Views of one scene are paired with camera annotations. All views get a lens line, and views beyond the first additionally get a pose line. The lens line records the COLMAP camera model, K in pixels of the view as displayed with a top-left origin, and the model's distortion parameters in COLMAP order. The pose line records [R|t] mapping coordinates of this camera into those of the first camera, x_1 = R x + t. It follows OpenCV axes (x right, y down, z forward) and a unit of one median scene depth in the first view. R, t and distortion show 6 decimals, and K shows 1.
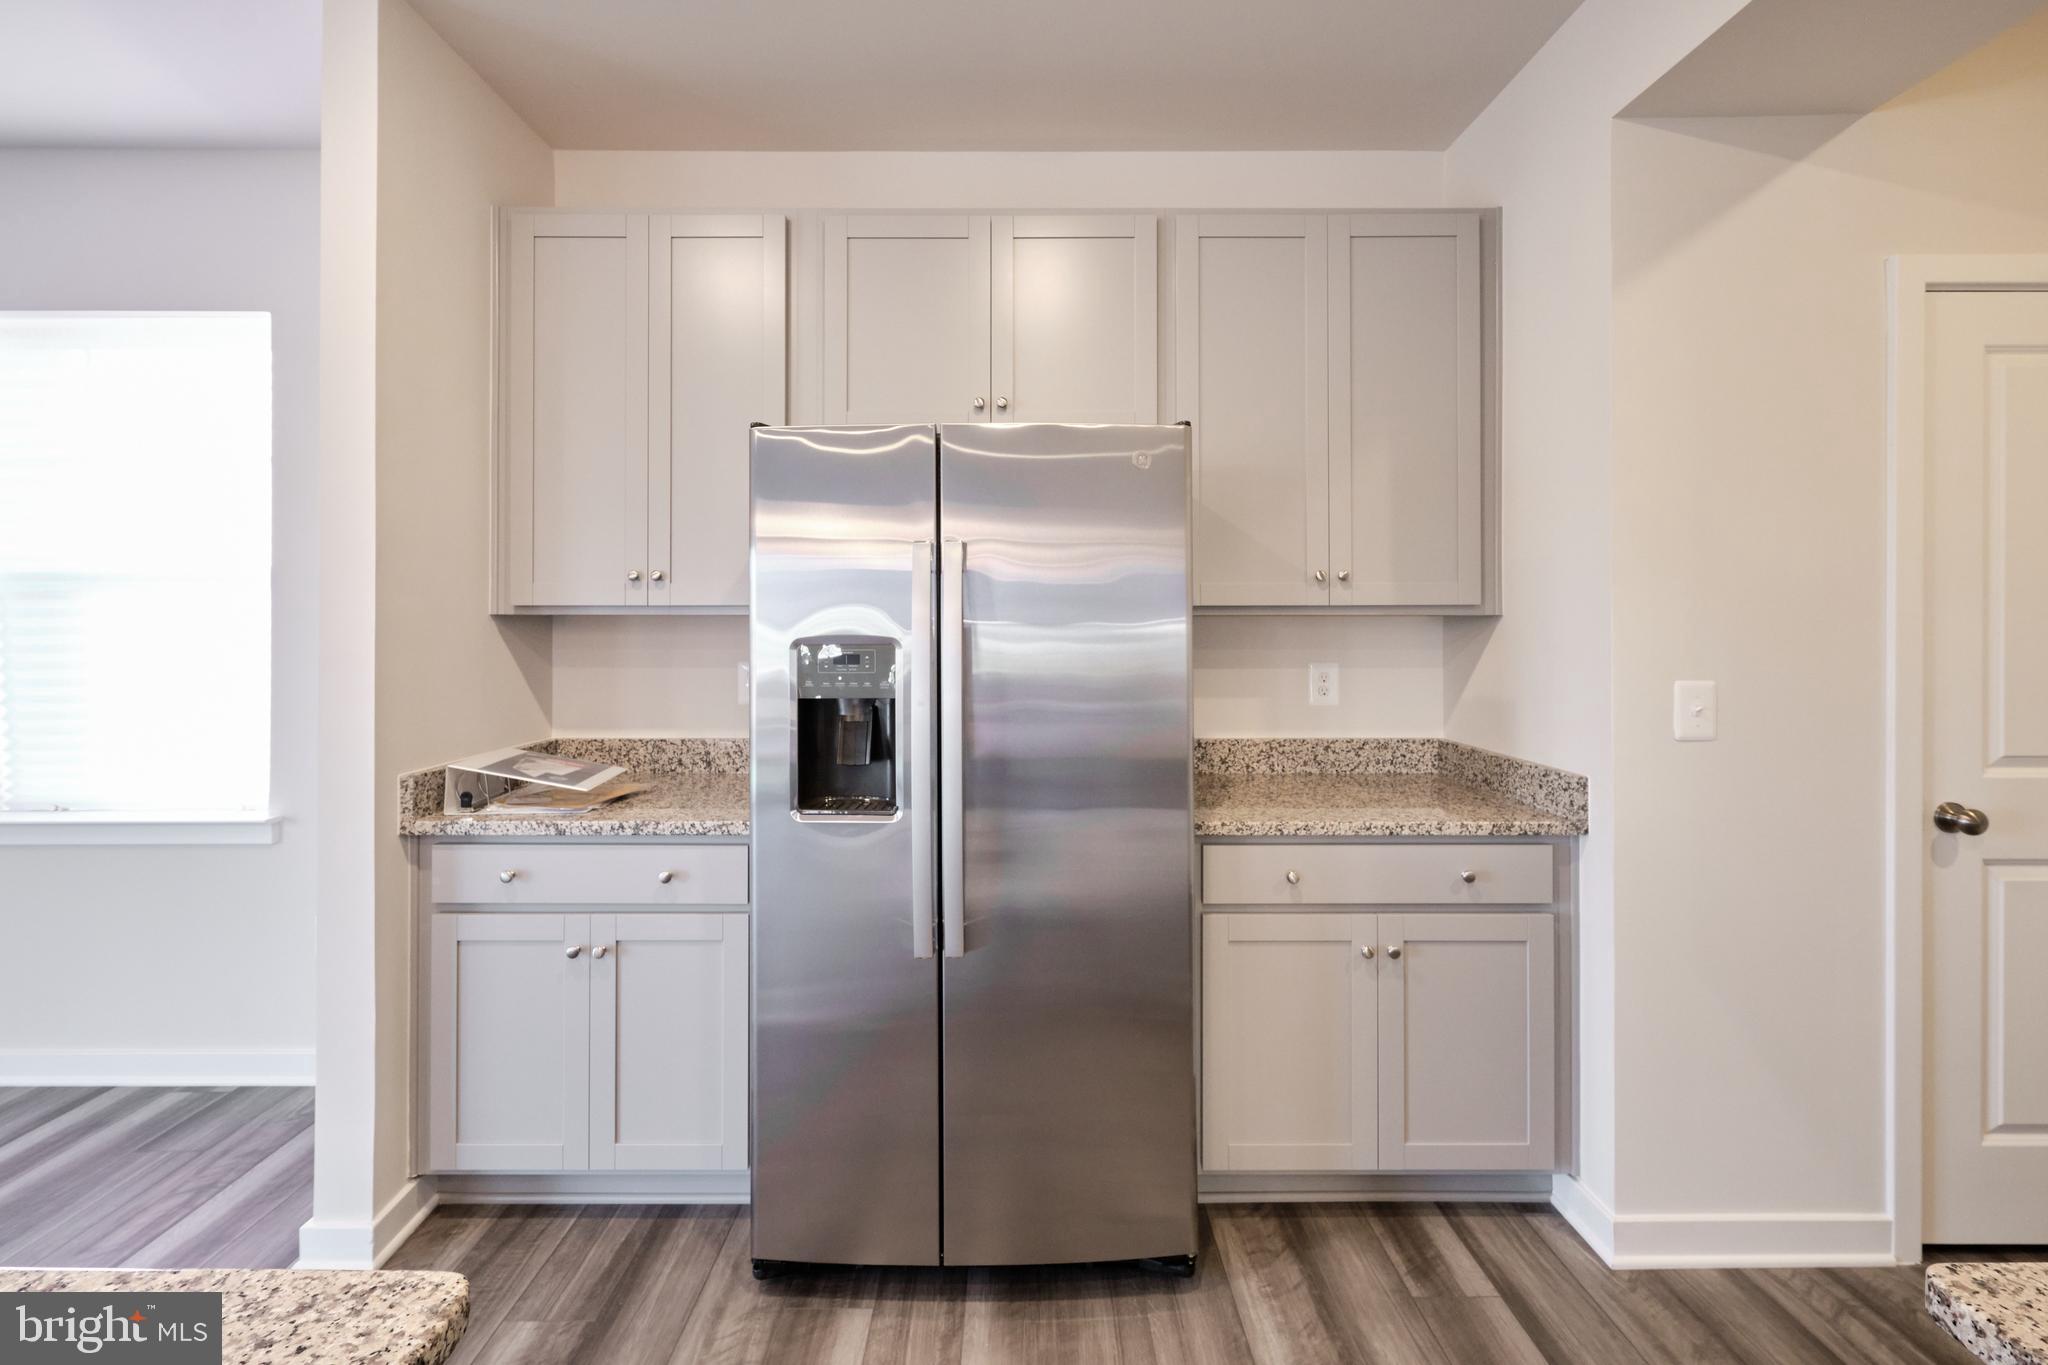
lens RADIAL K [[912.3, 0, 1034.9], [0, 912.3, 634.0], [0, 0, 1]] dist [-0.001922, -0.000118]
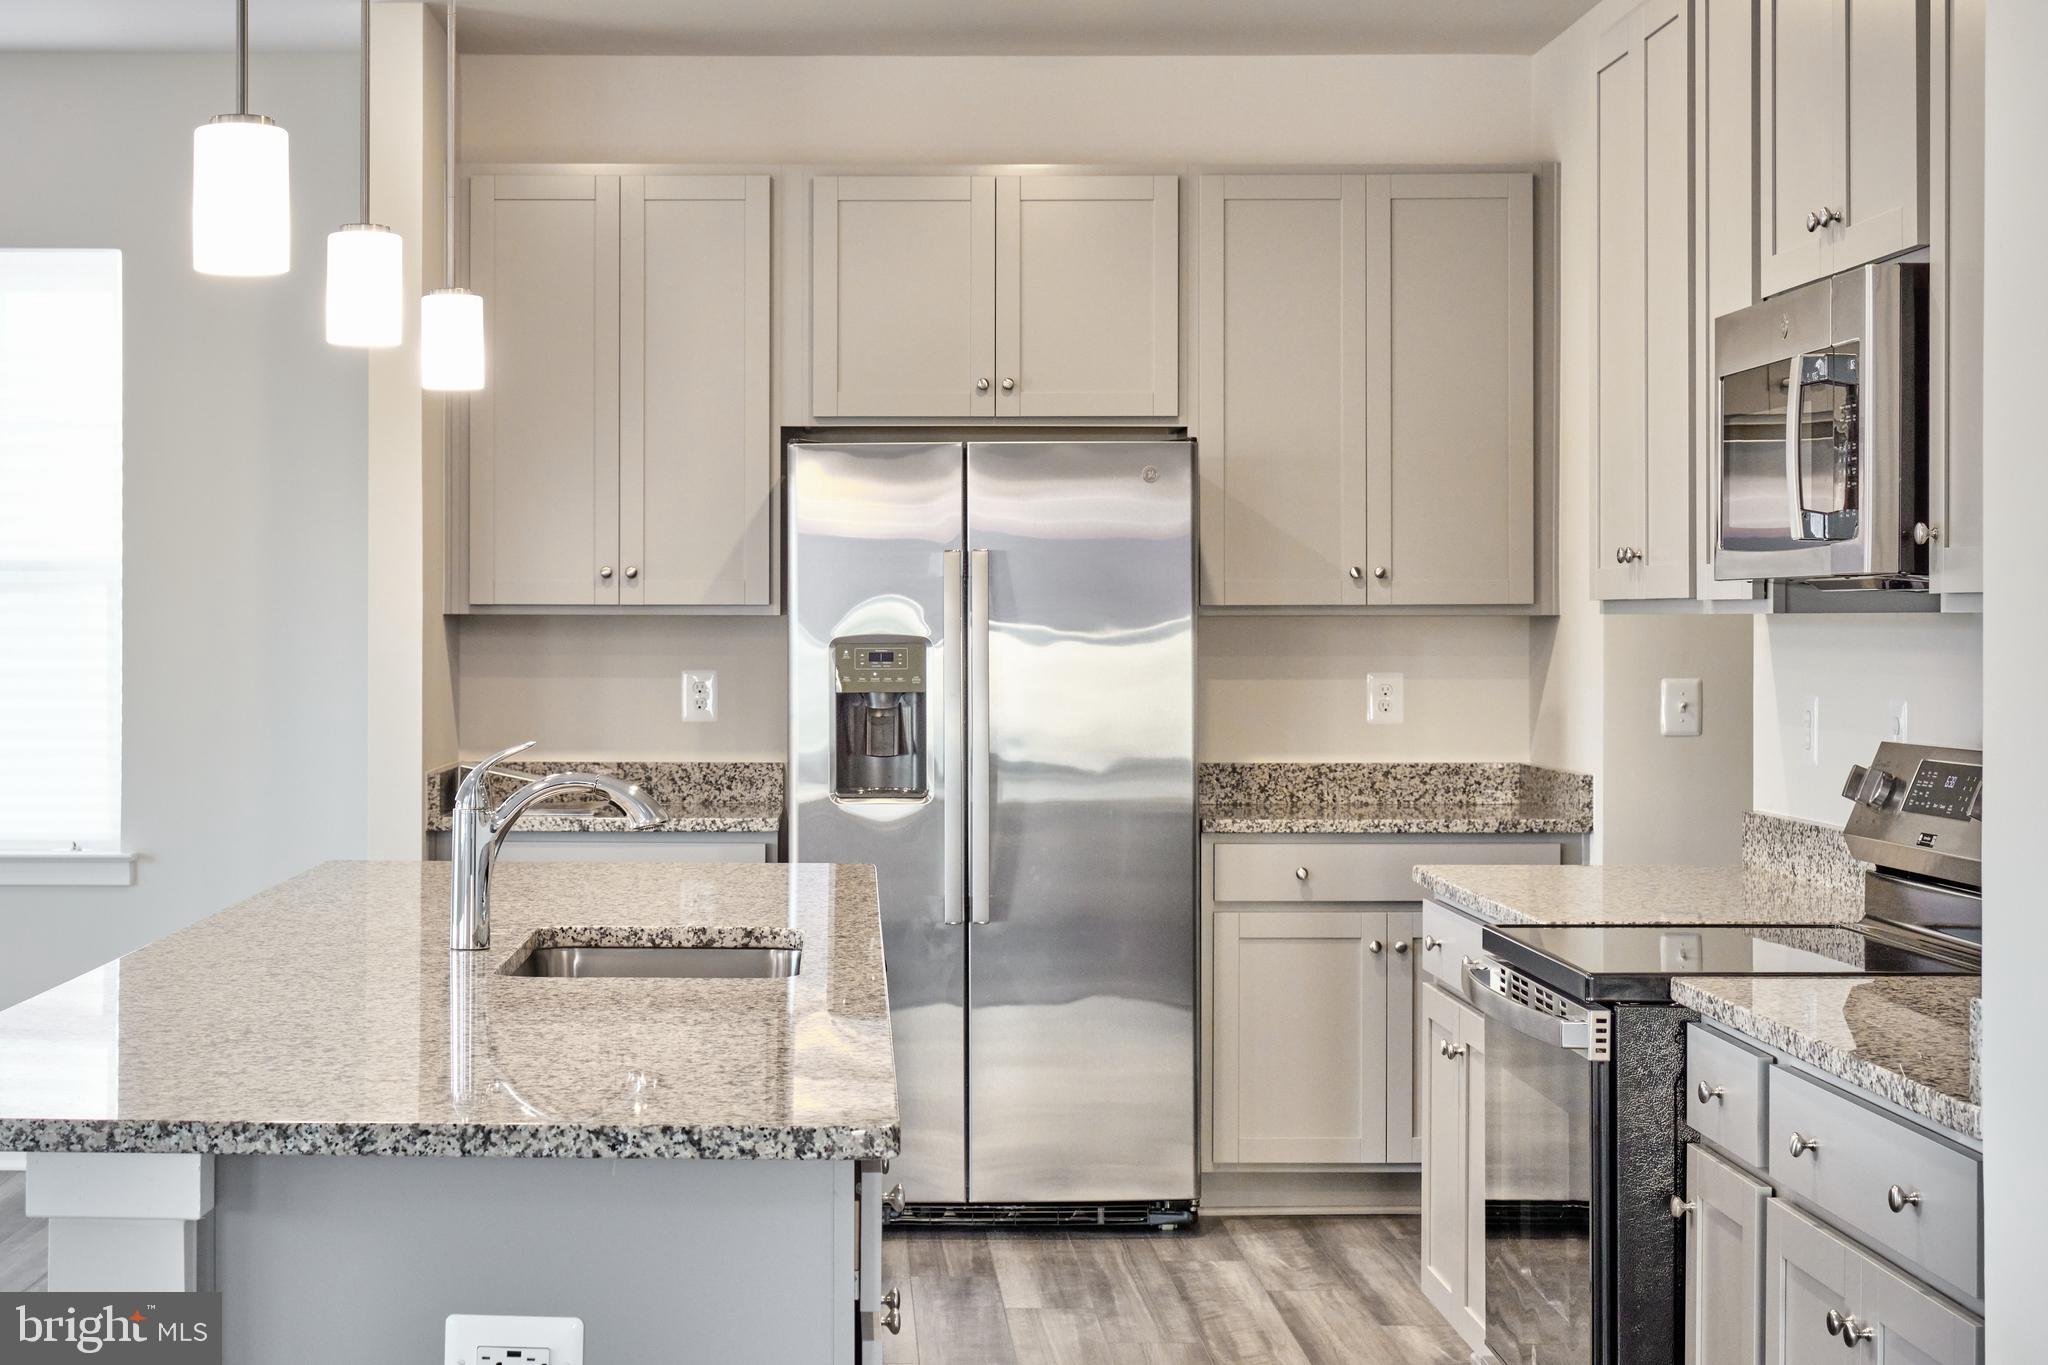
lens RADIAL K [[3691.8, 0, 1024.0], [0, 3691.8, 682.5], [0, 0, 1]] dist [0.018178, -0.132404]
pose [[0.999299, 0.000137, 0.037449, -0.157461], [-0.000216, 0.999998, 0.002117, 0.038861], [-0.037448, -0.002123, 0.999296, -2.689008]]
